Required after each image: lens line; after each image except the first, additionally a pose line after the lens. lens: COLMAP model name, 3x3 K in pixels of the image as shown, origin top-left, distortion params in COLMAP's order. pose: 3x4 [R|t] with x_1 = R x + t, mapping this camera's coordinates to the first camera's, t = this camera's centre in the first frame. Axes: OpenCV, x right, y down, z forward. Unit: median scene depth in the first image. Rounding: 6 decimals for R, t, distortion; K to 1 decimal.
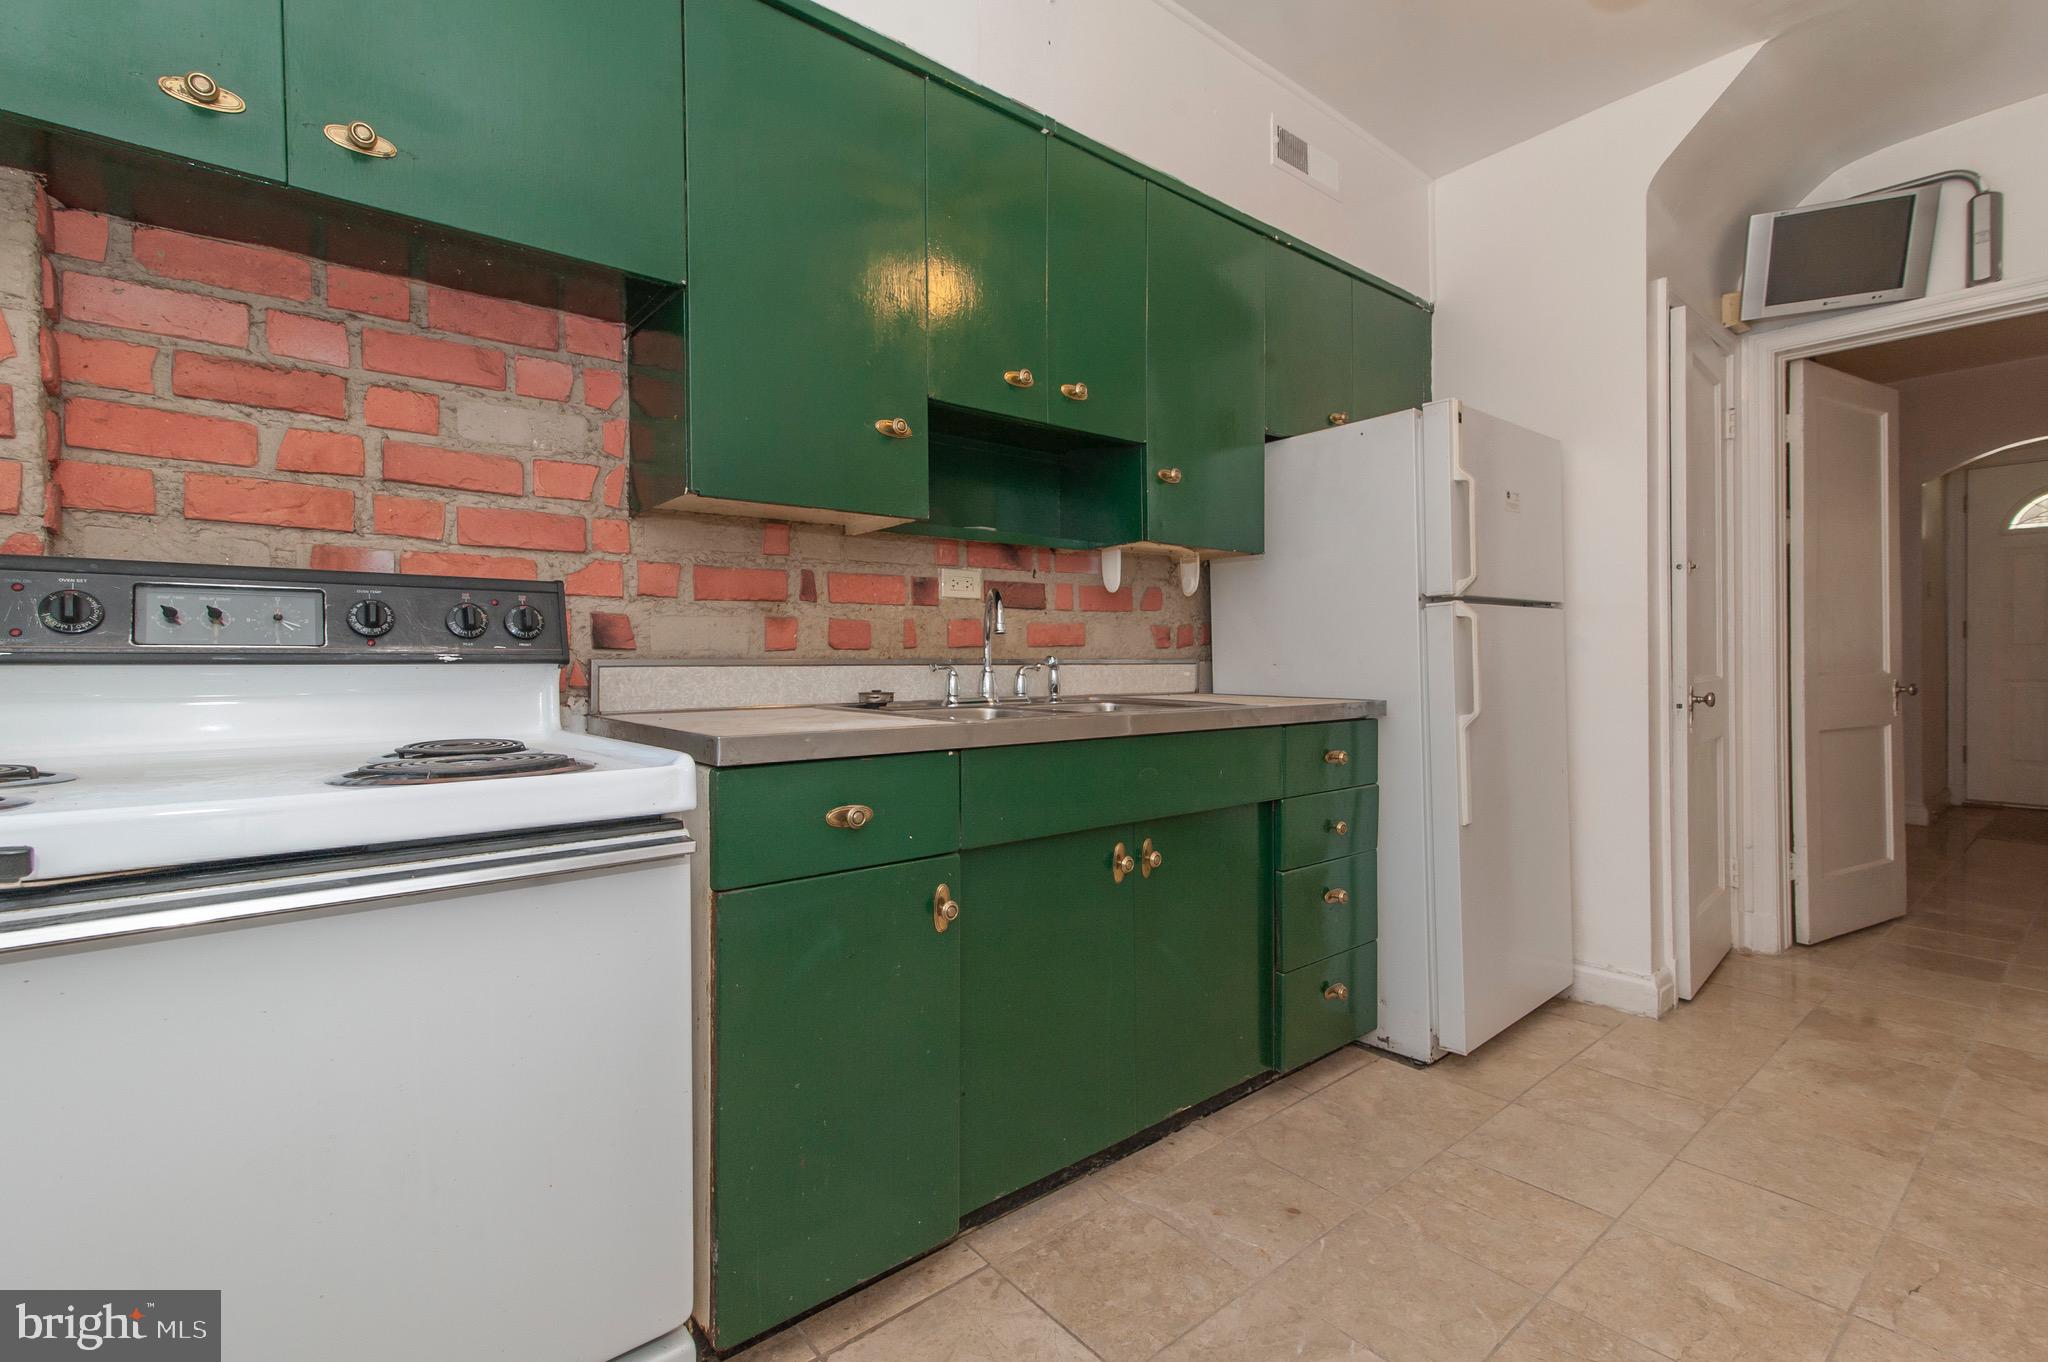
lens RADIAL K [[923.6, 0, 1028.3], [0, 923.6, 674.8], [0, 0, 1]] dist [0.016868, -0.002703]
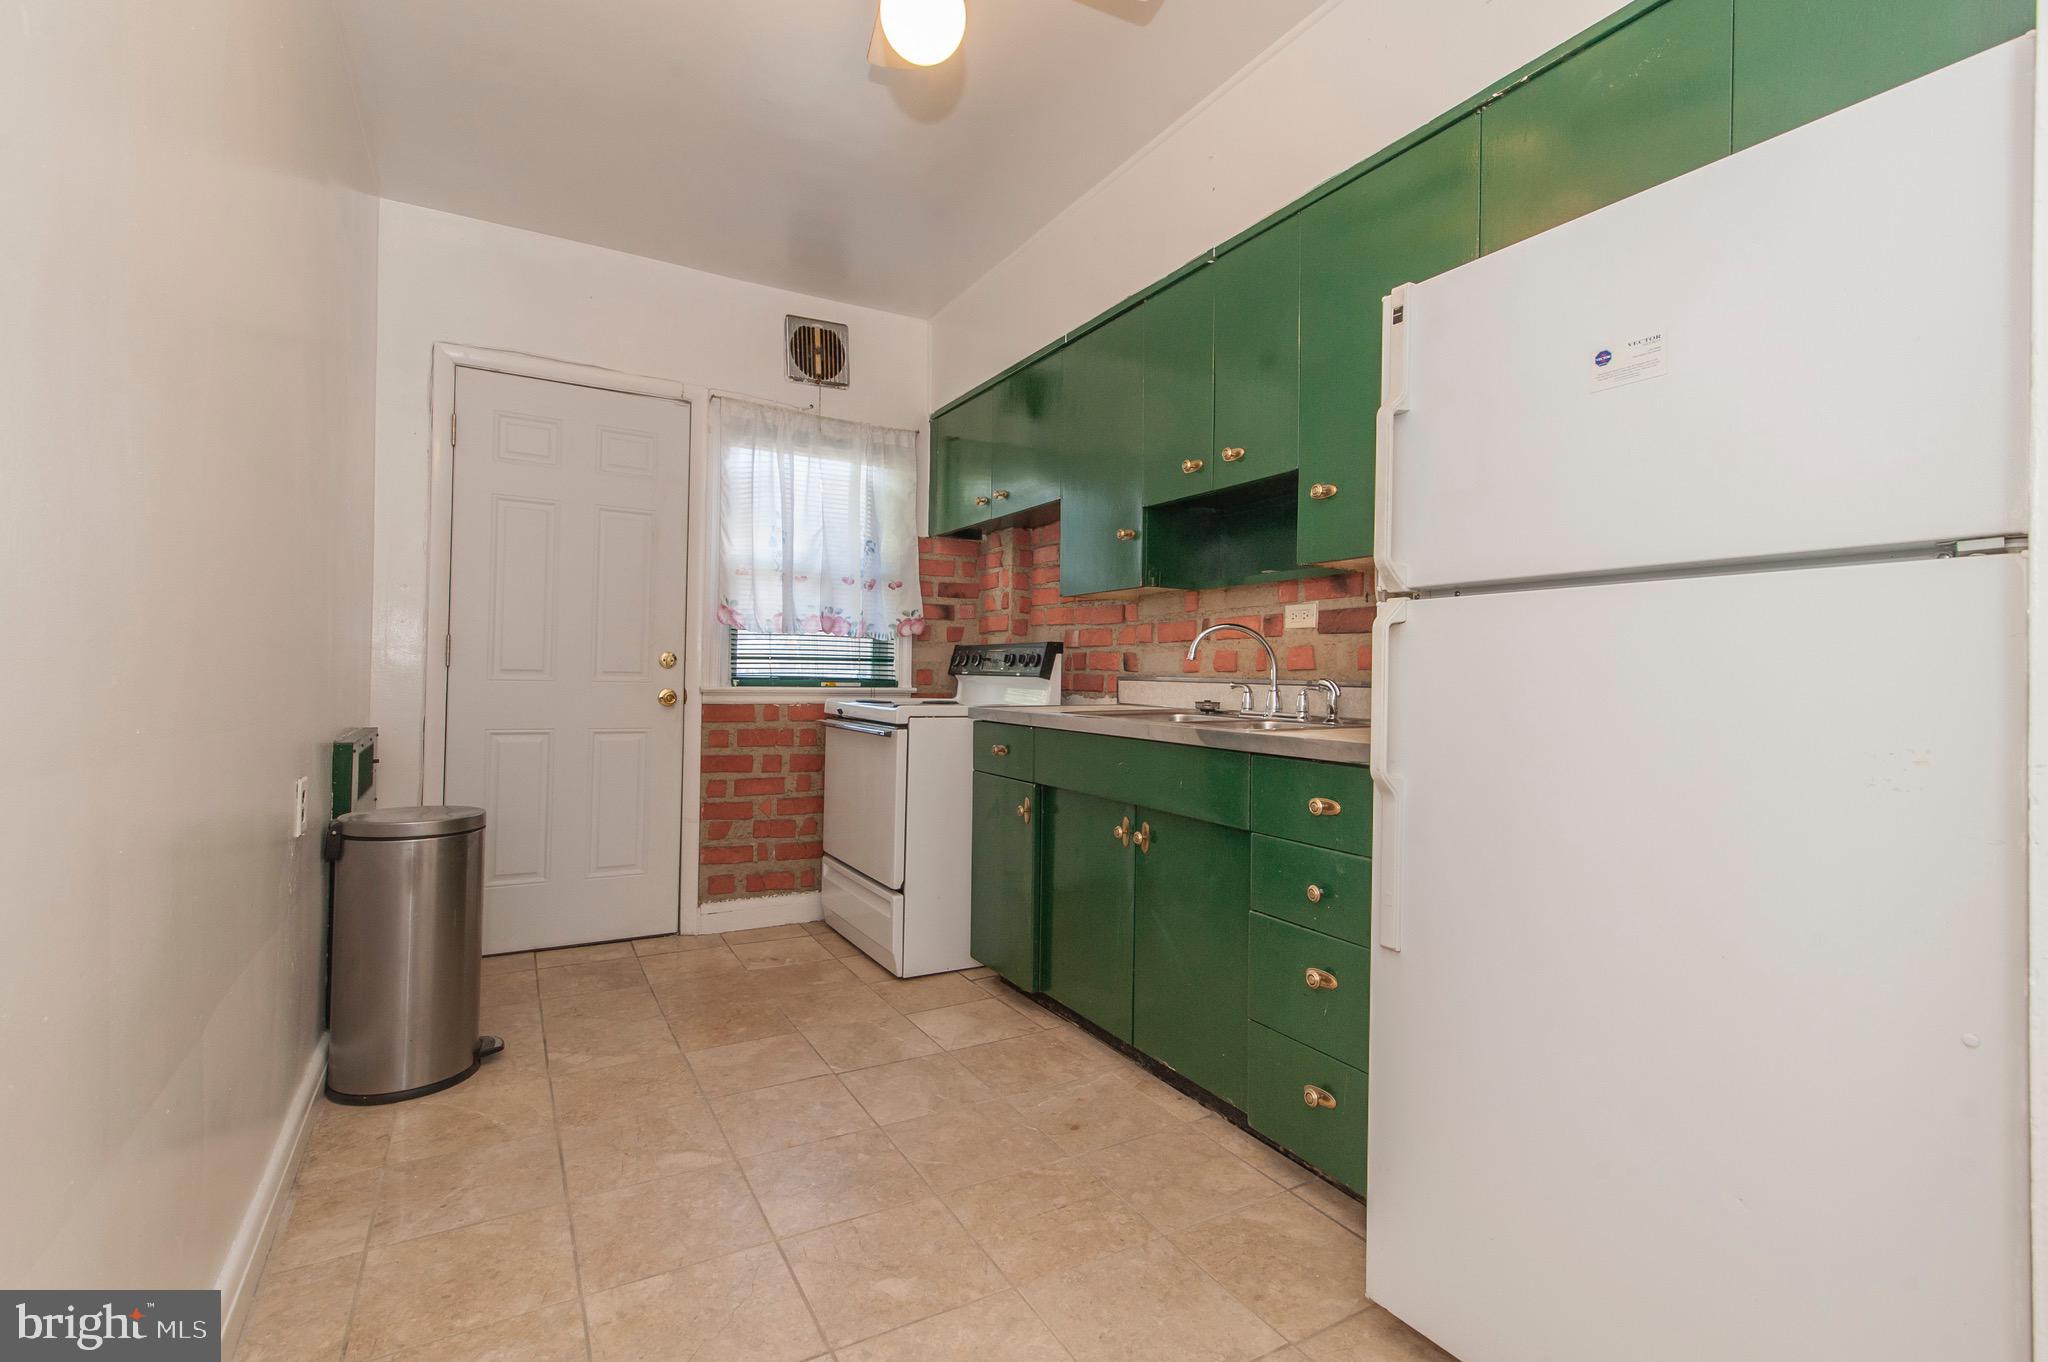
lens RADIAL K [[923.6, 0, 1027.7], [0, 923.6, 683.0], [0, 0, 1]] dist [0.016868, -0.002703]
pose [[-0.168178, 0.013844, -0.985659, 1.352627], [-0.028606, 0.999412, 0.018919, -0.030504], [0.985341, 0.031378, -0.167684, 1.015954]]
